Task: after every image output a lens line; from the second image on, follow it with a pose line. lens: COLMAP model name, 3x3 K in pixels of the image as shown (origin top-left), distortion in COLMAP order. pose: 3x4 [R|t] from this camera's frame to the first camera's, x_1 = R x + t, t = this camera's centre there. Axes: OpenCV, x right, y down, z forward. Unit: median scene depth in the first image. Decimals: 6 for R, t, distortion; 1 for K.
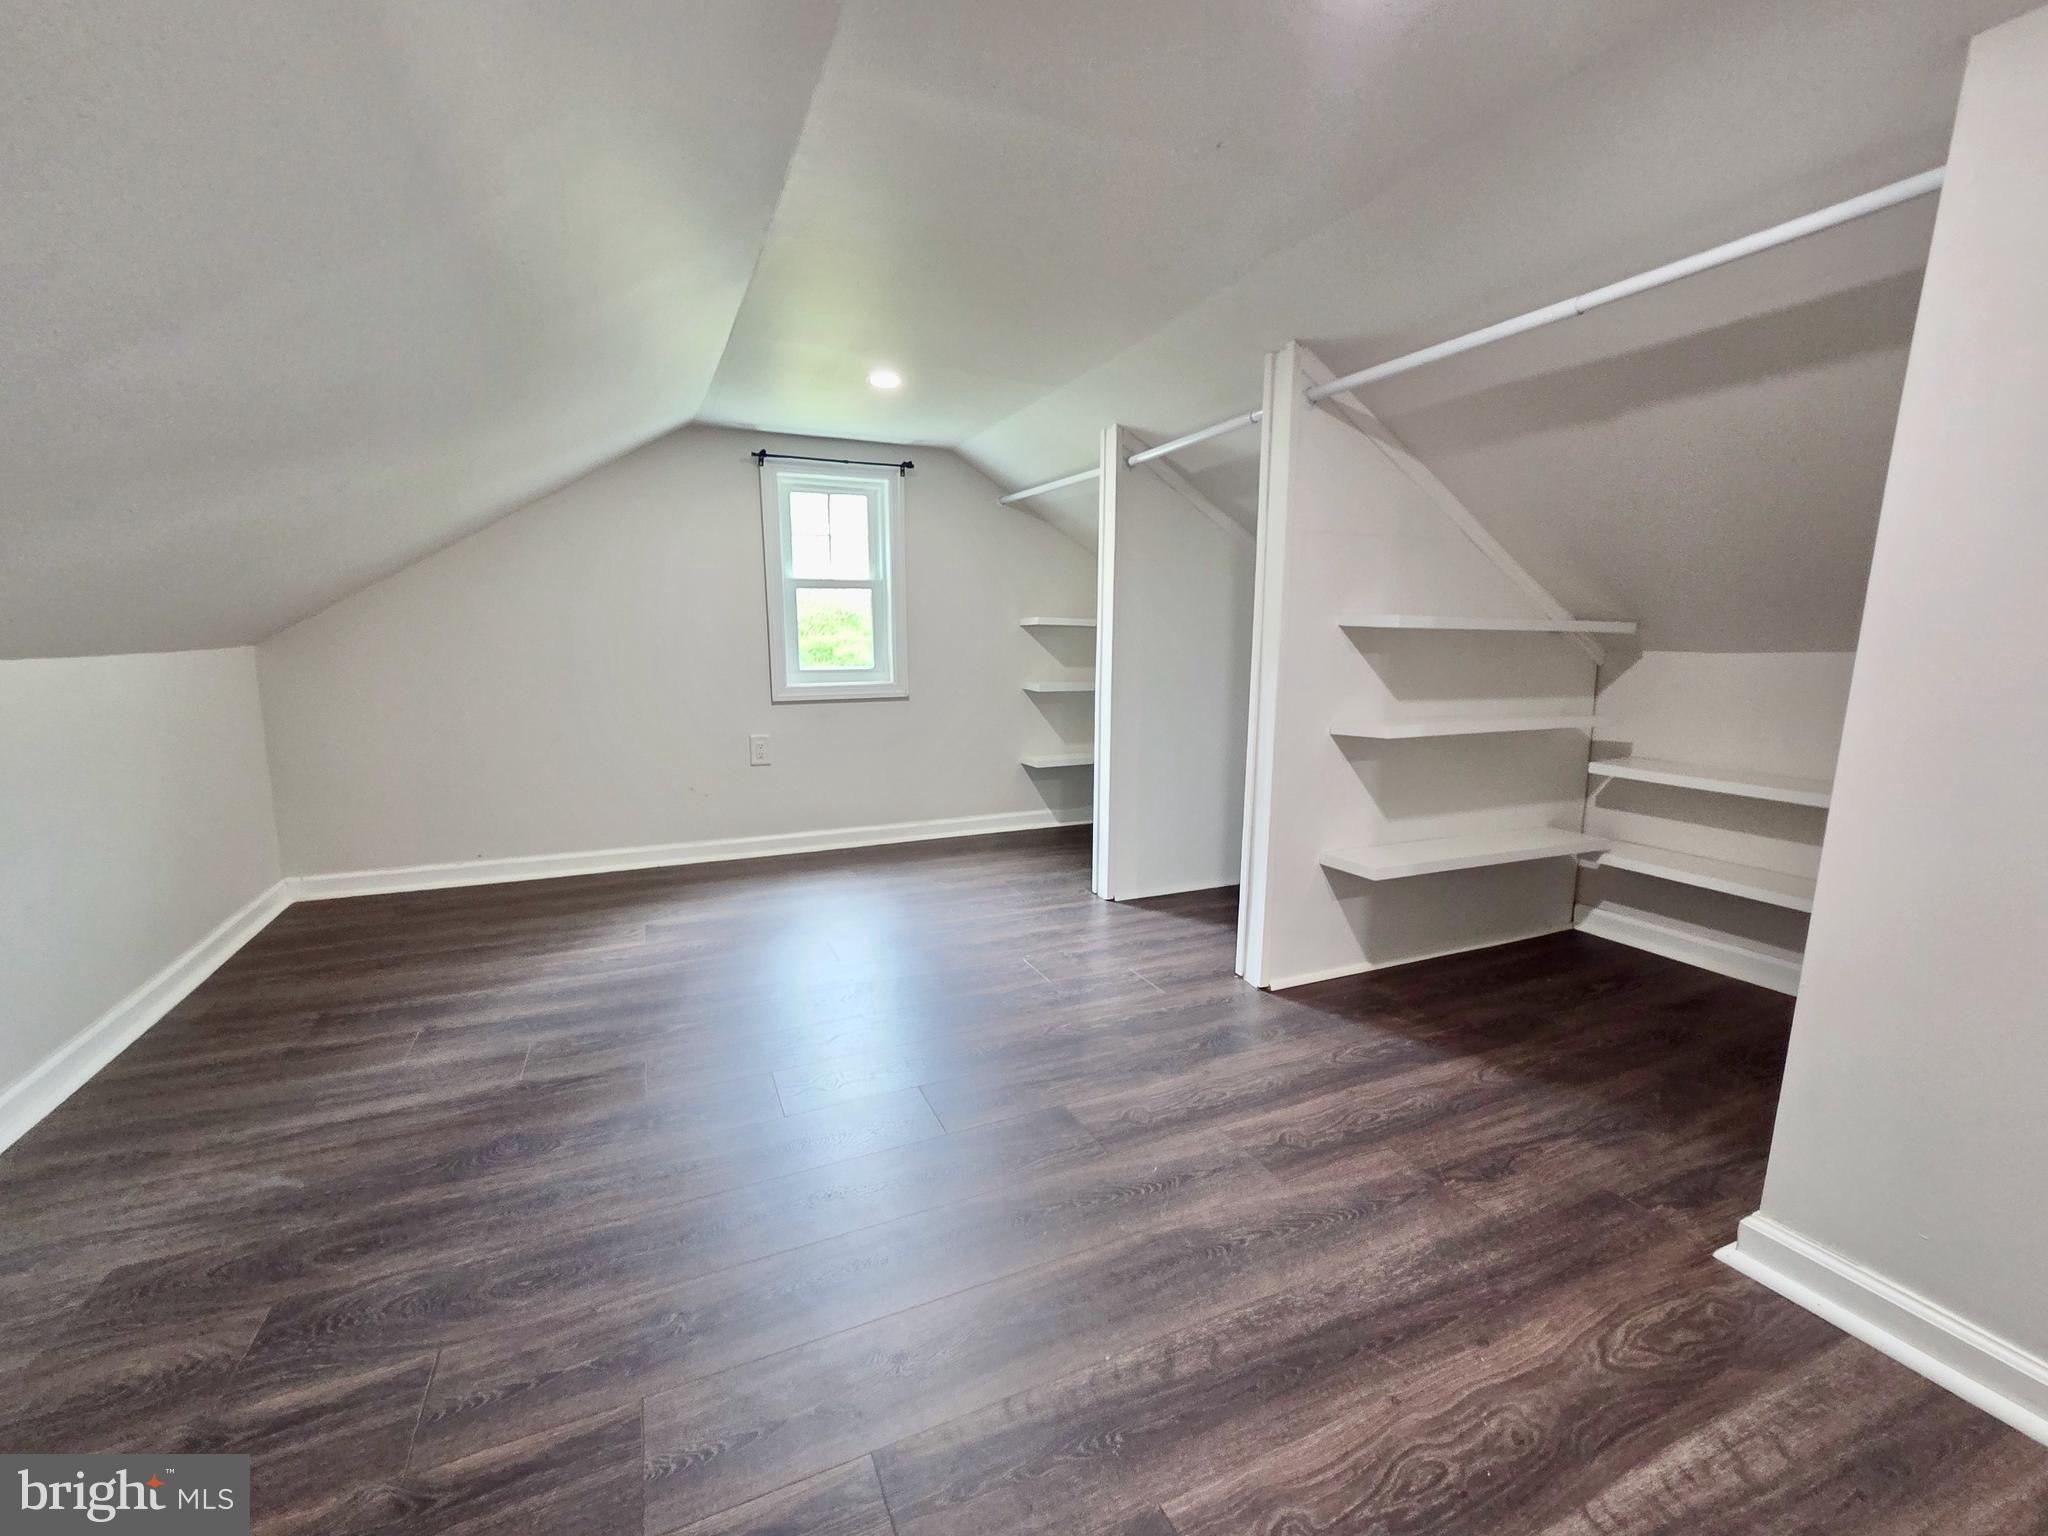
lens RADIAL K [[842.4, 0, 1020.5], [0, 842.4, 771.4], [0, 0, 1]] dist [0.001331, -0.000475]
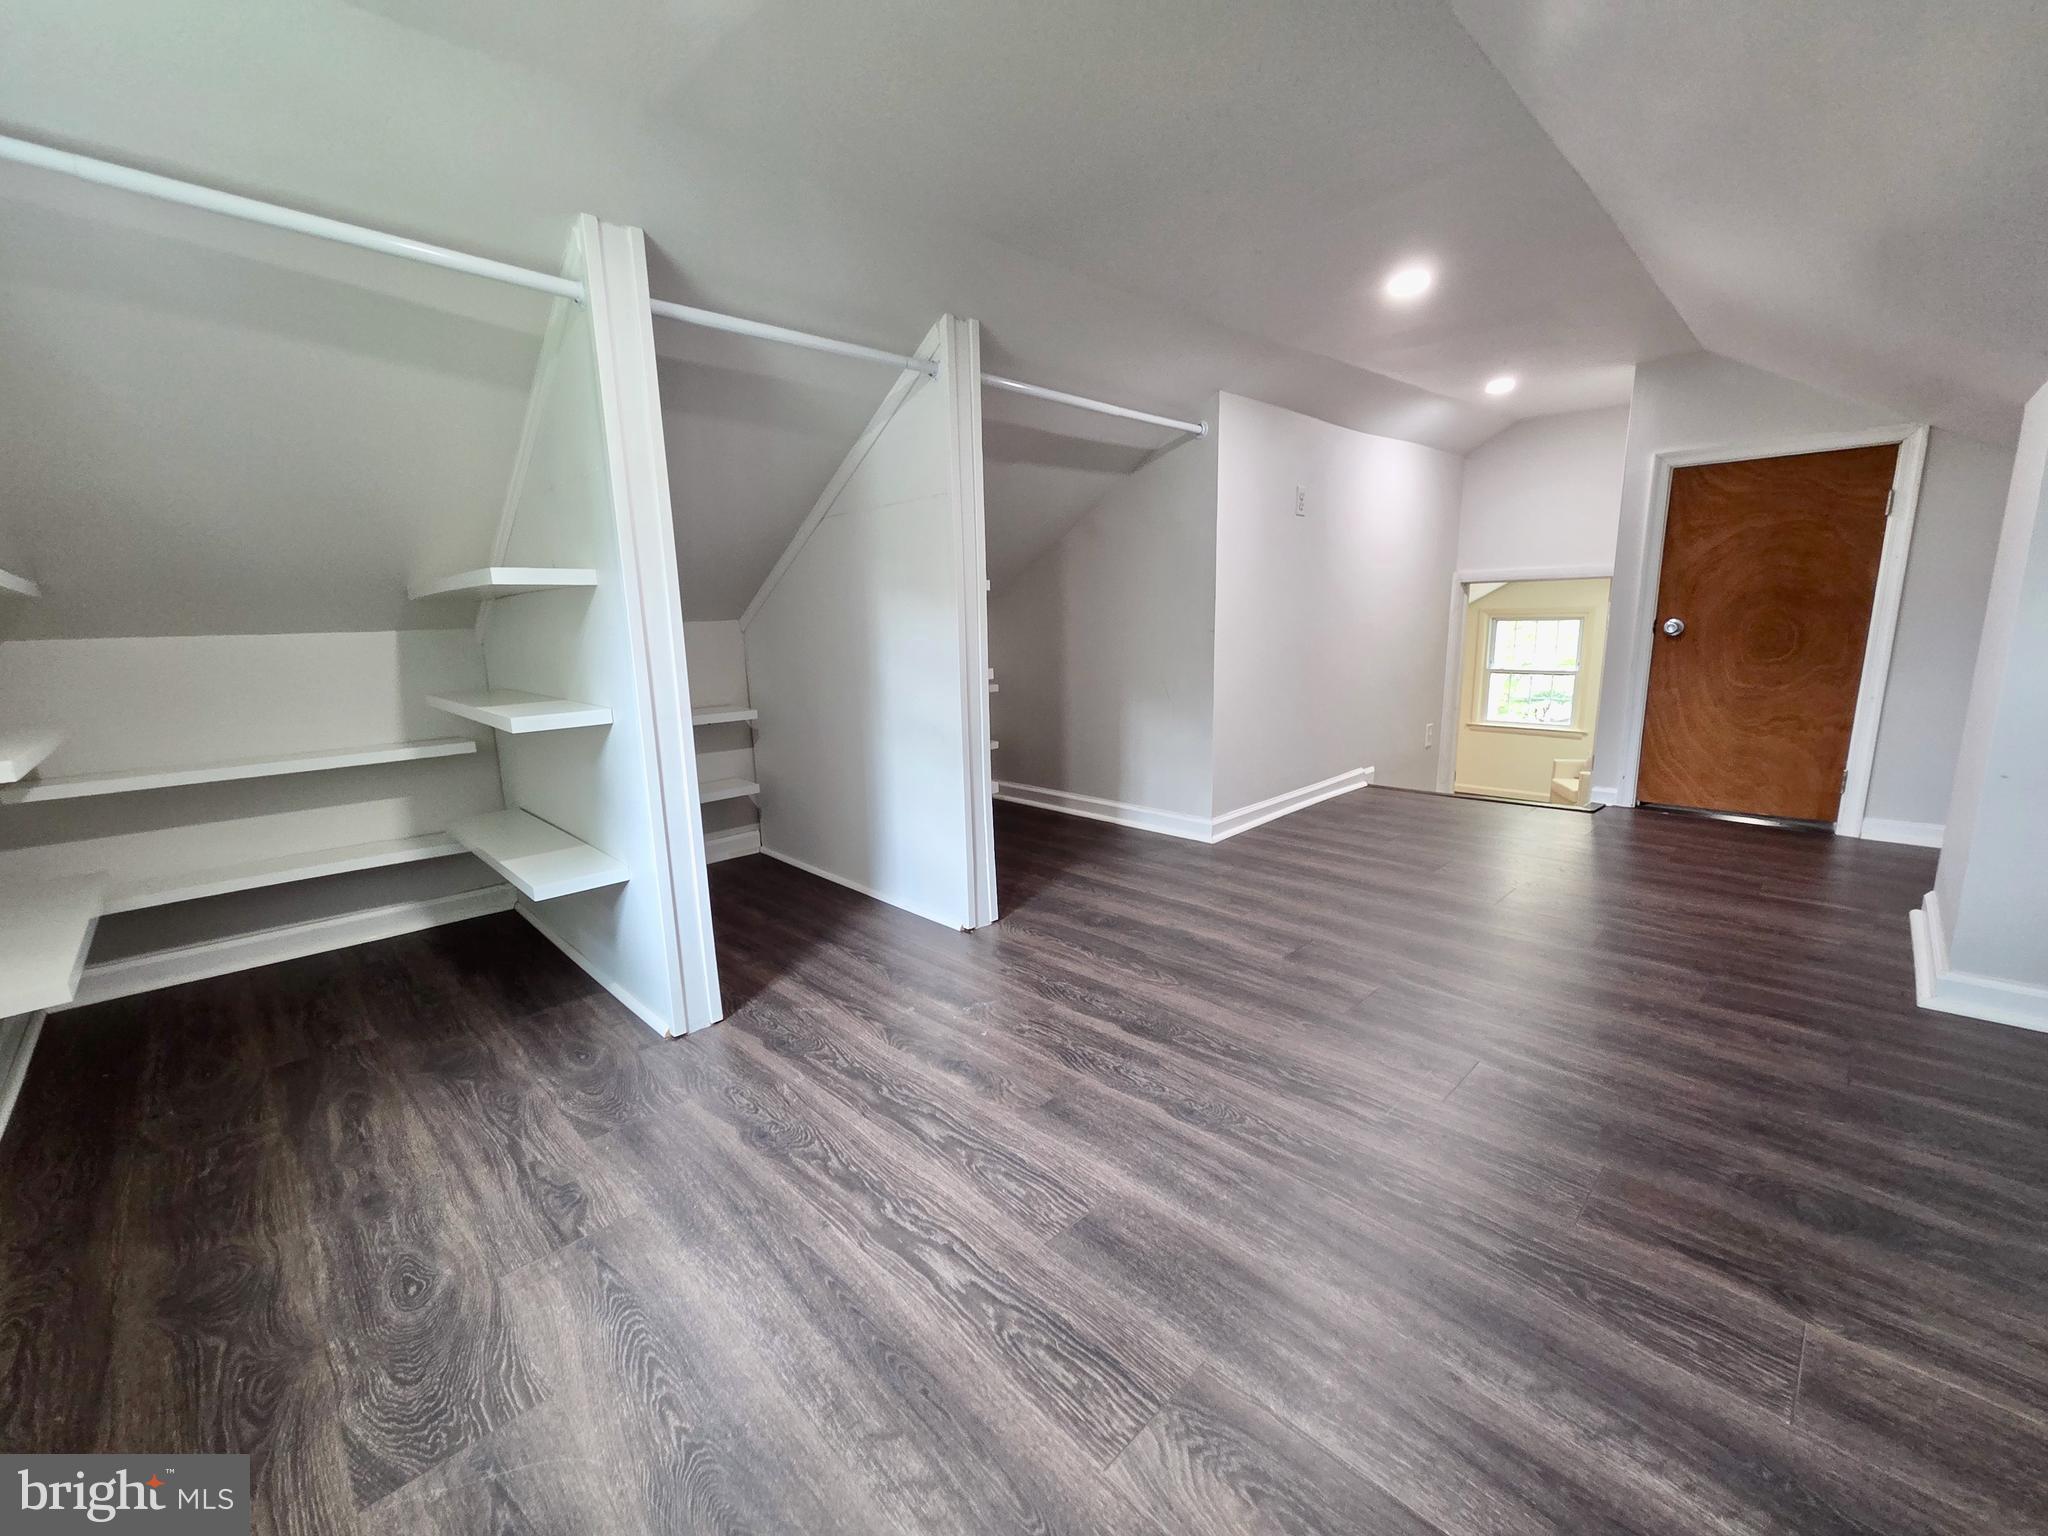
lens RADIAL K [[842.4, 0, 1021.1], [0, 842.4, 769.0], [0, 0, 1]] dist [0.001331, -0.000475]
pose [[-0.345889, -0.162210, 0.924148, -0.951561], [0.183288, 0.954286, 0.236101, -0.246997], [-0.920199, 0.251050, -0.300346, 1.702794]]
